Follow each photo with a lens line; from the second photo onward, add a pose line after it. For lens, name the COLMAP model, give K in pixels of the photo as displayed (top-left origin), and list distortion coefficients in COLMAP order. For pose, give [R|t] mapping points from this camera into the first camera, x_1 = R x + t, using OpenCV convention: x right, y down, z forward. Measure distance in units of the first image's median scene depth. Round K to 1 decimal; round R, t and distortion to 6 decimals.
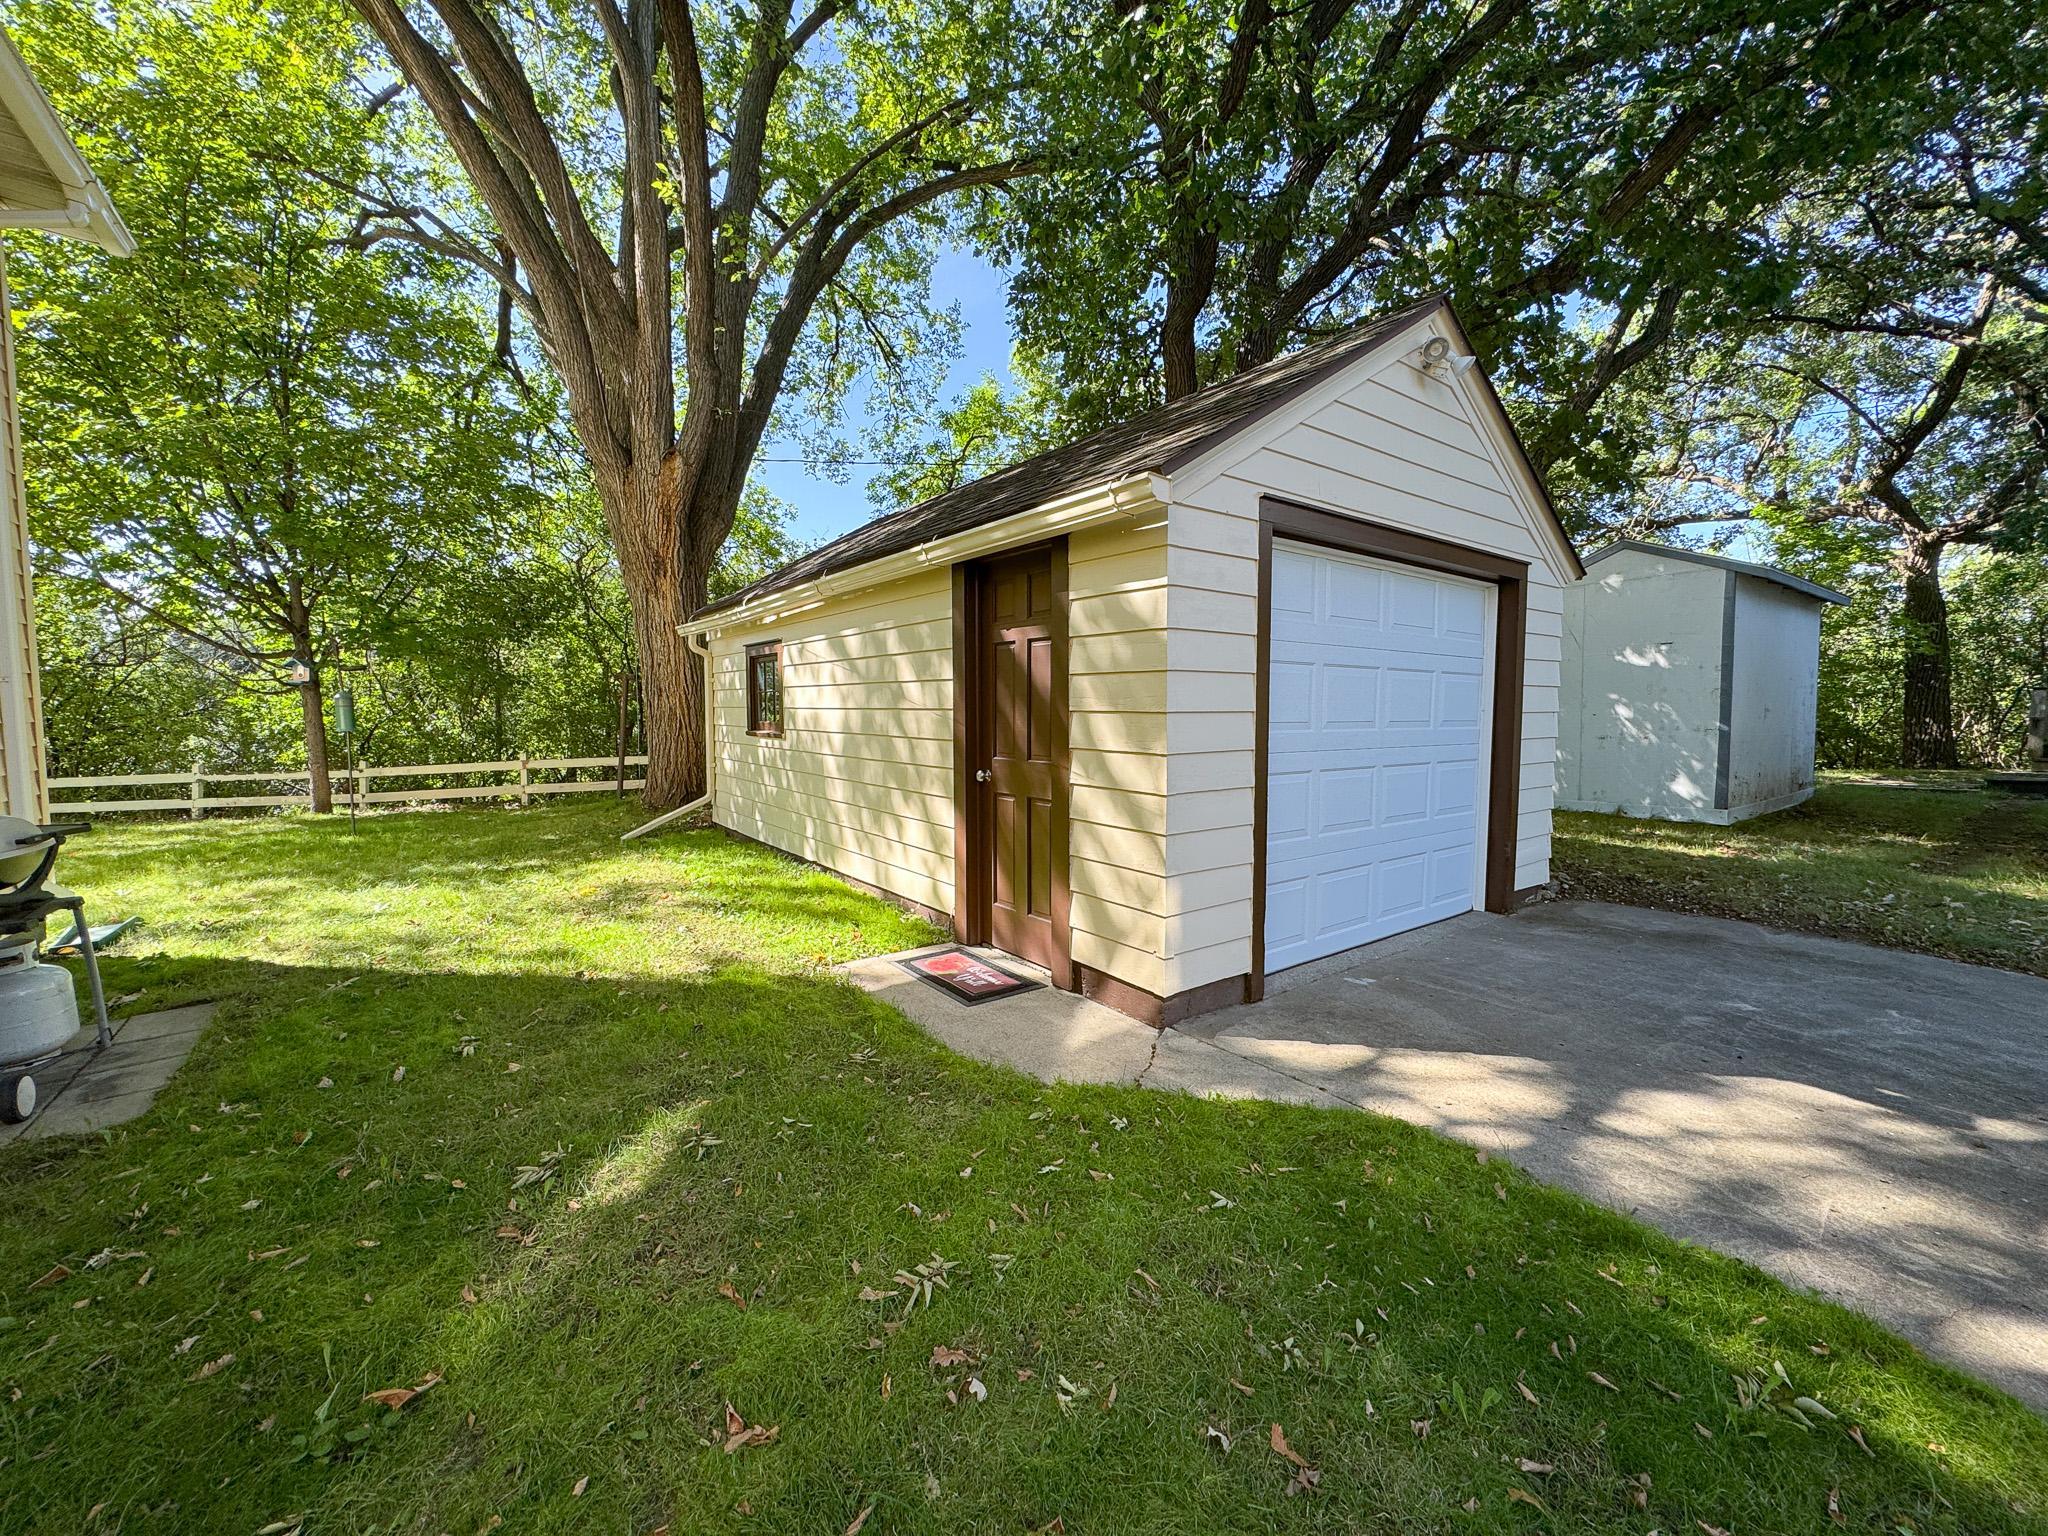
lens RADIAL K [[813.9, 0, 1027.3], [0, 813.9, 763.7], [0, 0, 1]] dist [0.000829, -0.000029]
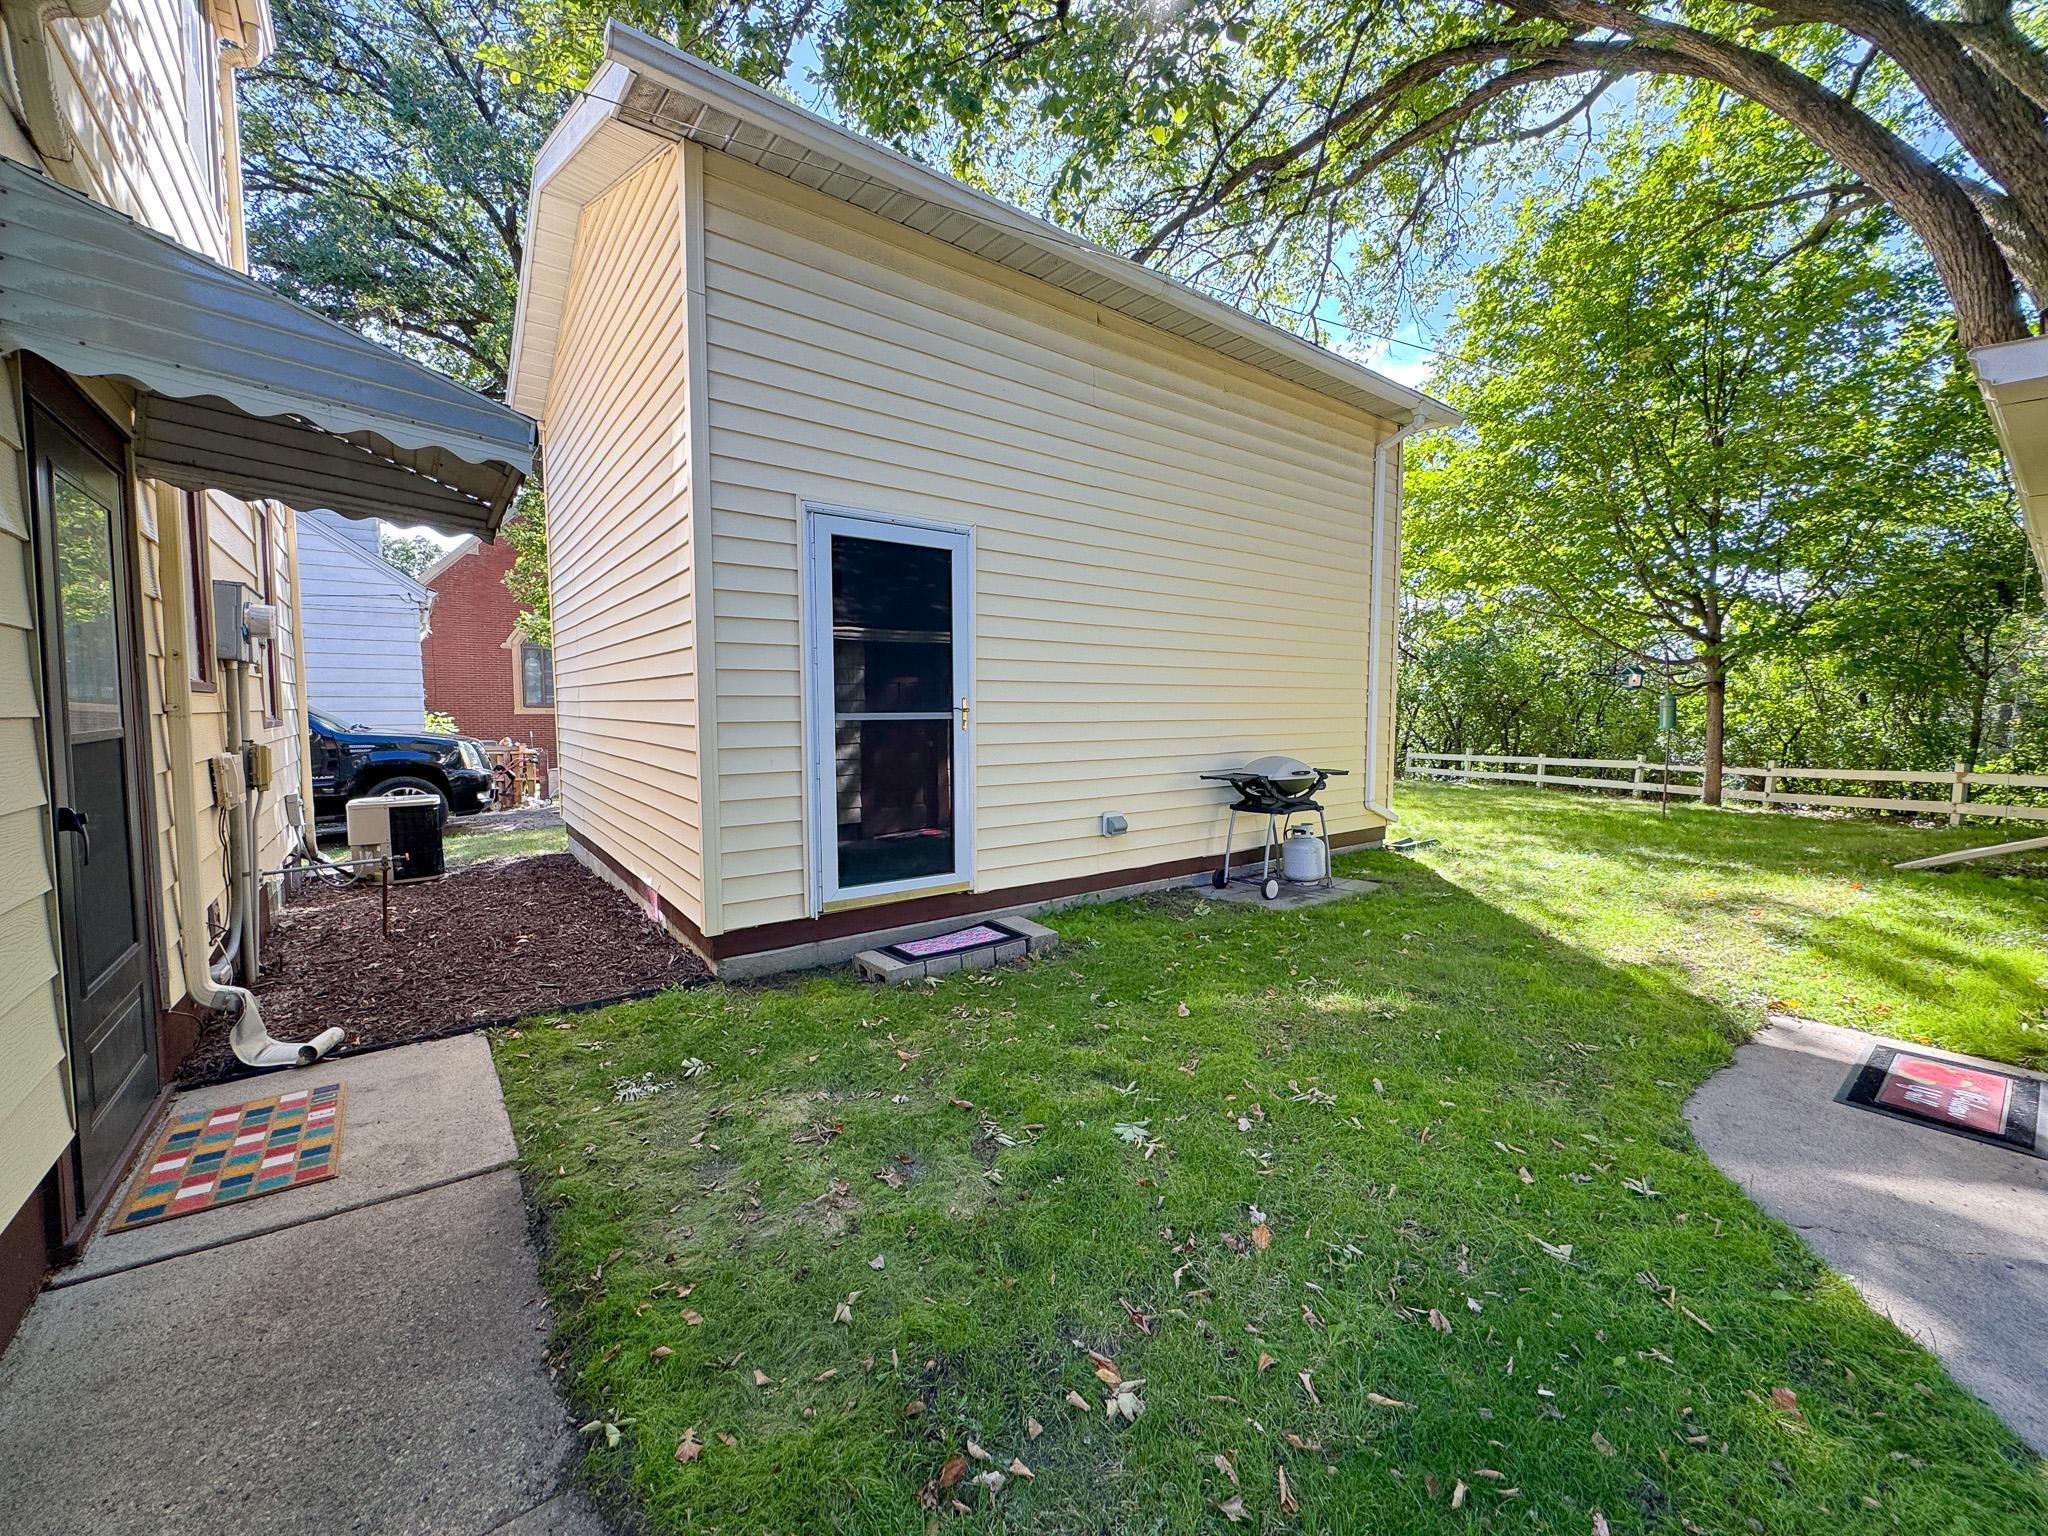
lens RADIAL K [[825.9, 0, 1026.0], [0, 825.9, 762.8], [0, 0, 1]] dist [-0.000638, -0.000138]
pose [[0.013165, 0.065146, -0.997789, 0.643277], [-0.065719, 0.995774, 0.064147, -0.017295], [0.997751, 0.064730, 0.017390, 0.200248]]
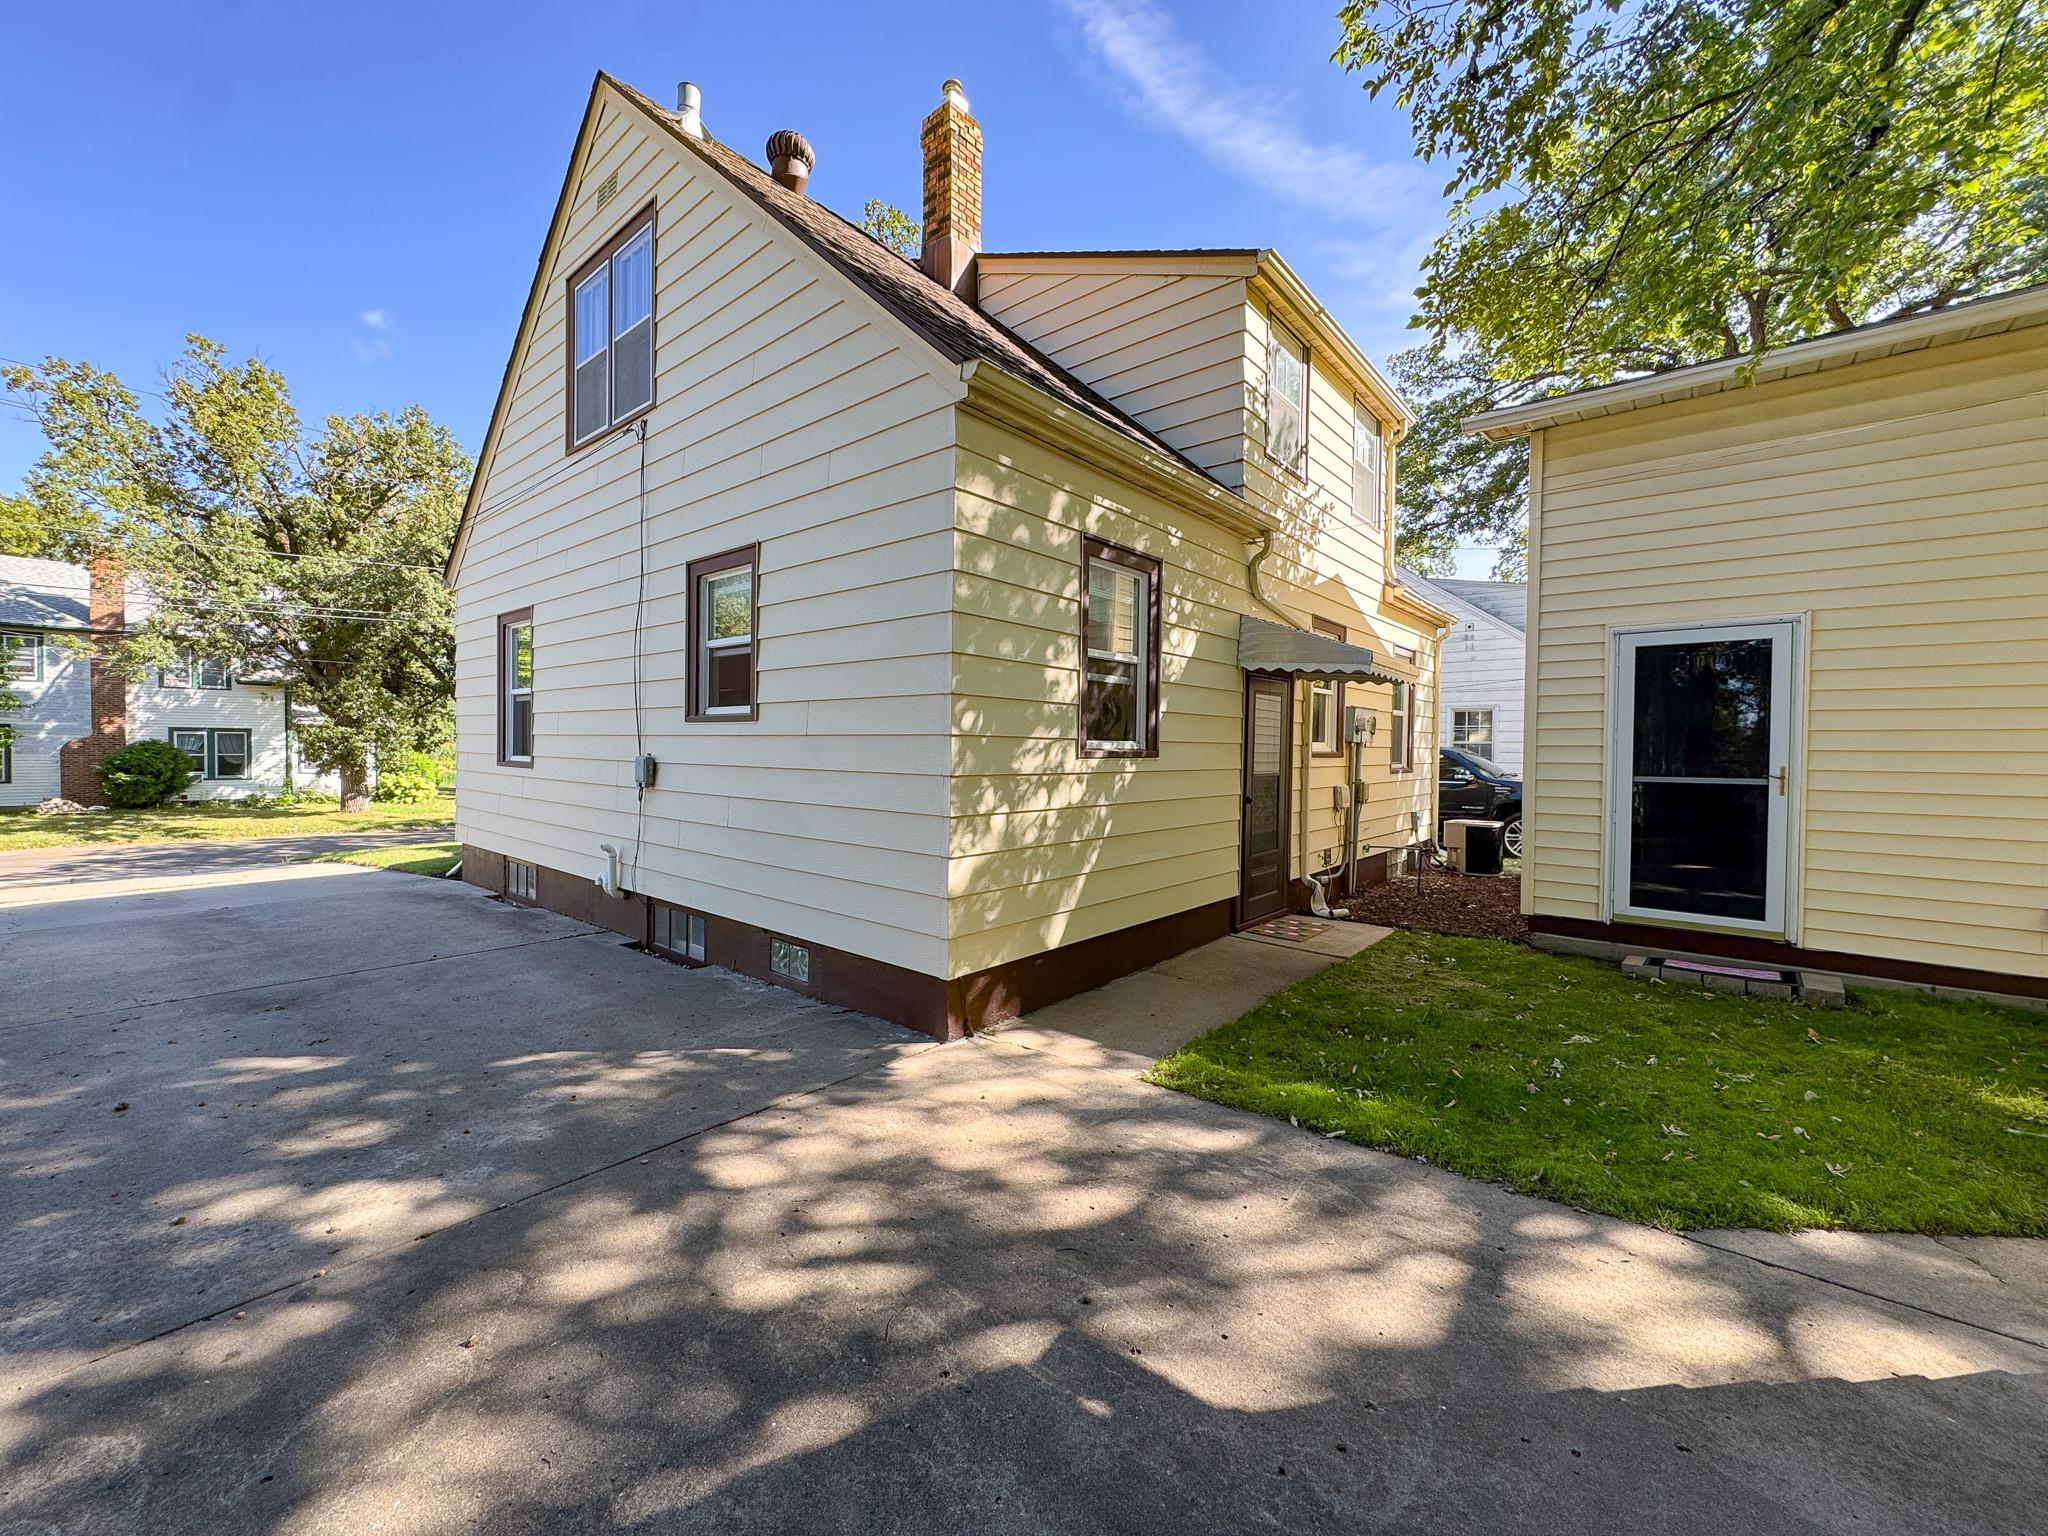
lens RADIAL K [[813.9, 0, 1027.3], [0, 813.9, 763.7], [0, 0, 1]] dist [0.000829, -0.000029]
pose [[-0.974510, -0.009398, -0.224145, 0.954926], [-0.027972, 0.996415, 0.079838, -0.109573], [0.222592, 0.084072, -0.971280, 1.192245]]
